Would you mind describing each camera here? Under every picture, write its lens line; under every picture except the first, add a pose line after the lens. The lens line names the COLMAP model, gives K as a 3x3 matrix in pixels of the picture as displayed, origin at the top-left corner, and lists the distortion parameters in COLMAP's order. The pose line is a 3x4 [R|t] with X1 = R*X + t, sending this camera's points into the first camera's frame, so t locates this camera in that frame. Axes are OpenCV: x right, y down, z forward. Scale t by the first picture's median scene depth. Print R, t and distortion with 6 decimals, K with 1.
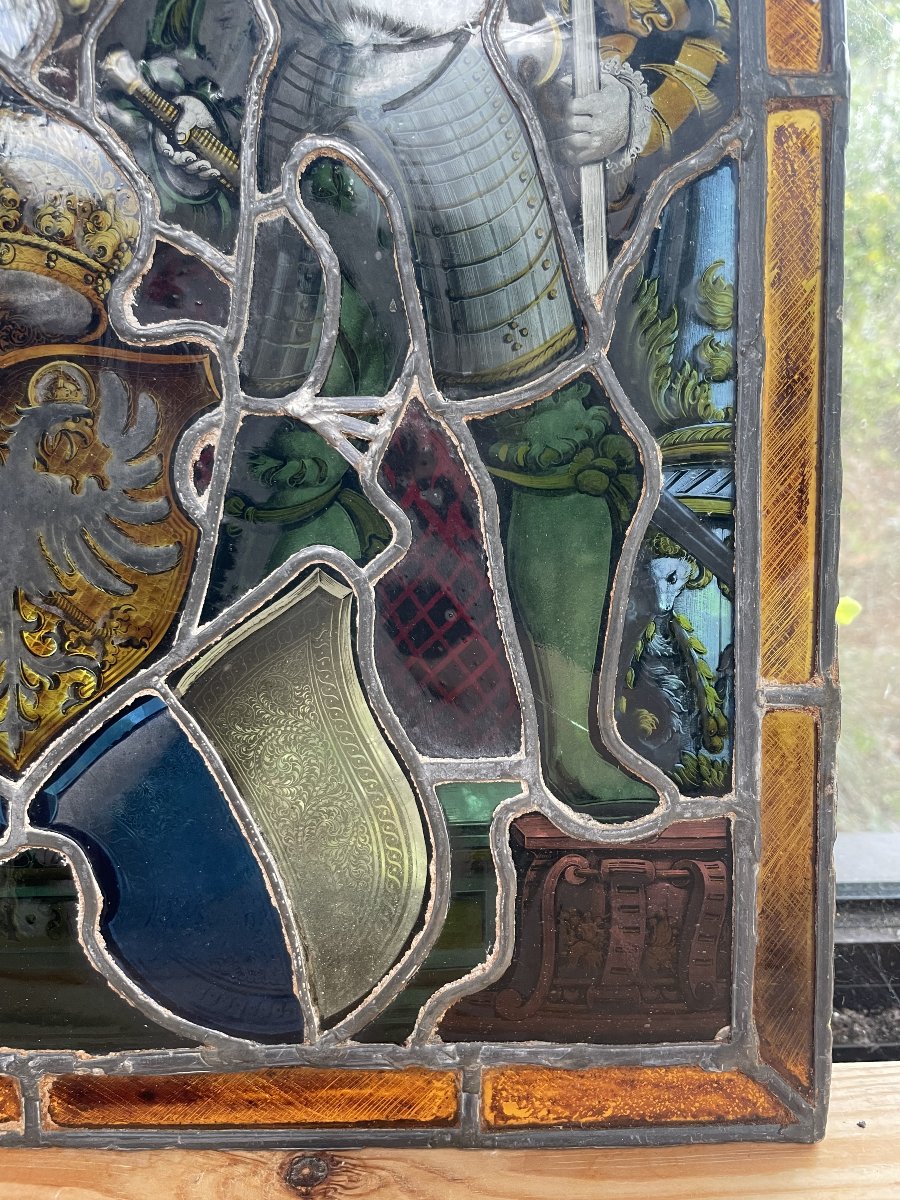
lens RADIAL K [[931.7, 0, 454.5], [0, 931.7, 602.3], [0, 0, 1]] dist [0.065231, -0.108728]
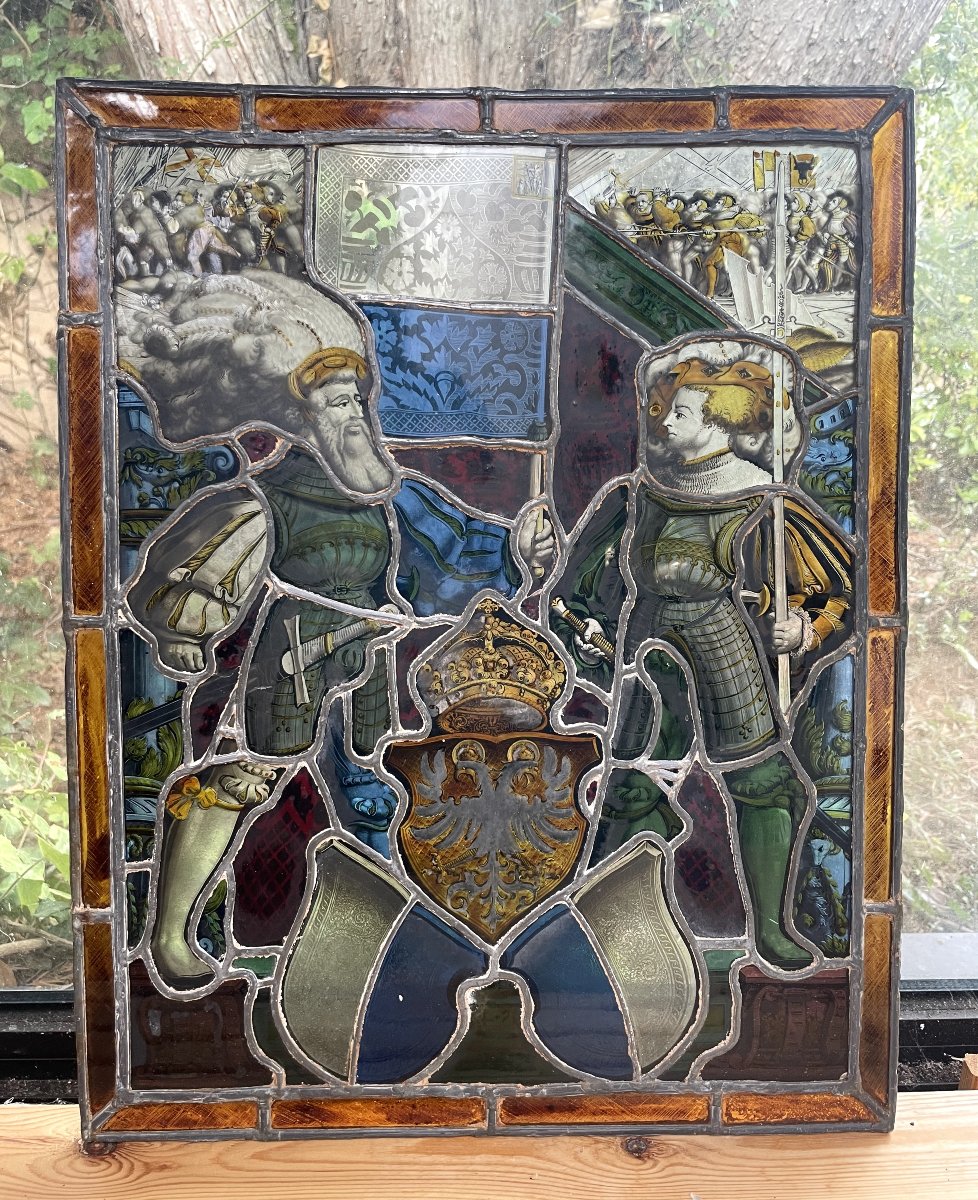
lens RADIAL K [[987.8, 0, 479.8], [0, 987.8, 590.4], [0, 0, 1]] dist [0.076151, -0.110709]
pose [[0.999692, 0.012667, 0.021347, -0.559407], [-0.012135, 0.999616, -0.024897, -0.523365], [-0.021654, 0.024630, 0.999462, -1.160732]]
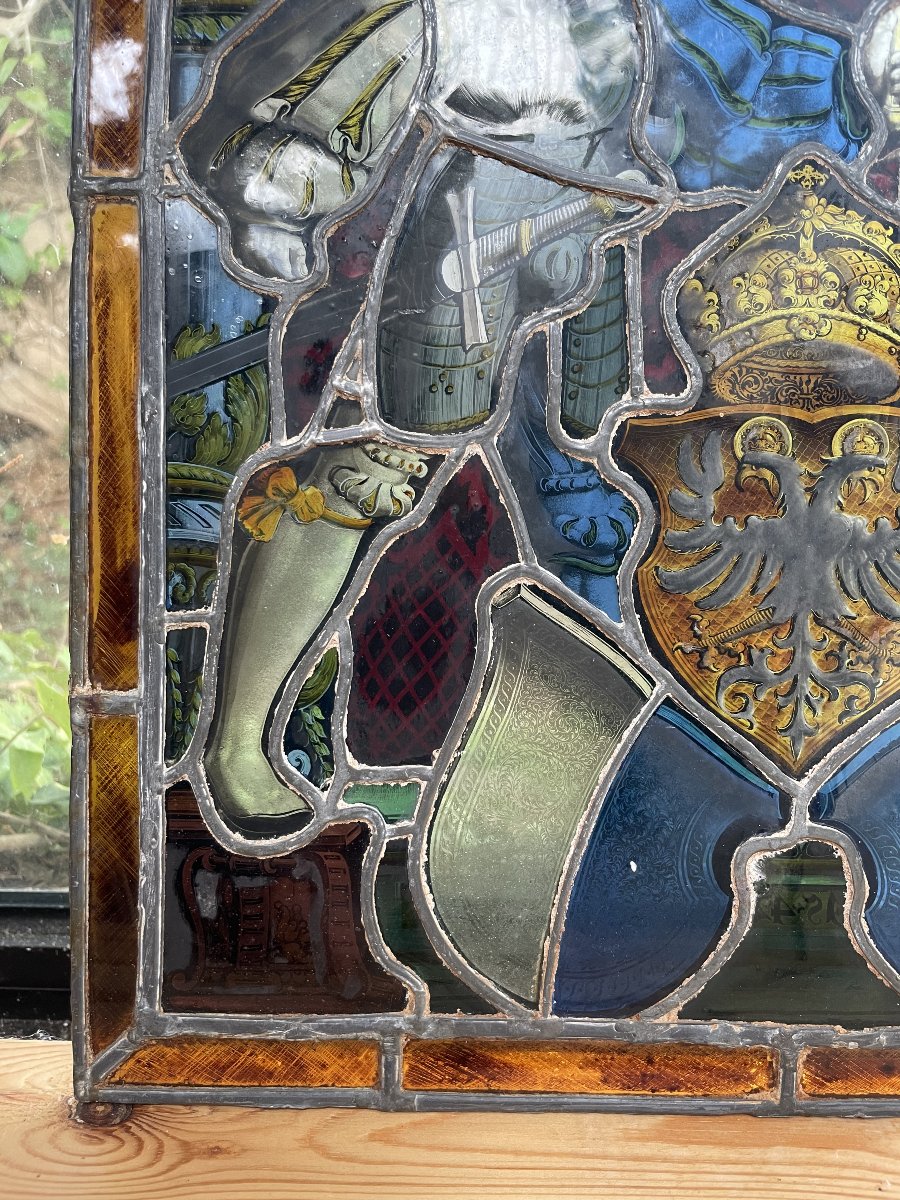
lens RADIAL K [[931.7, 0, 450.8], [0, 931.7, 594.7], [0, 0, 1]] dist [0.065231, -0.108728]
pose [[0.999383, 0.034847, -0.004355, -0.906270], [-0.035030, 0.997956, -0.053448, 0.041552], [0.002483, 0.053568, 0.998561, -0.153887]]
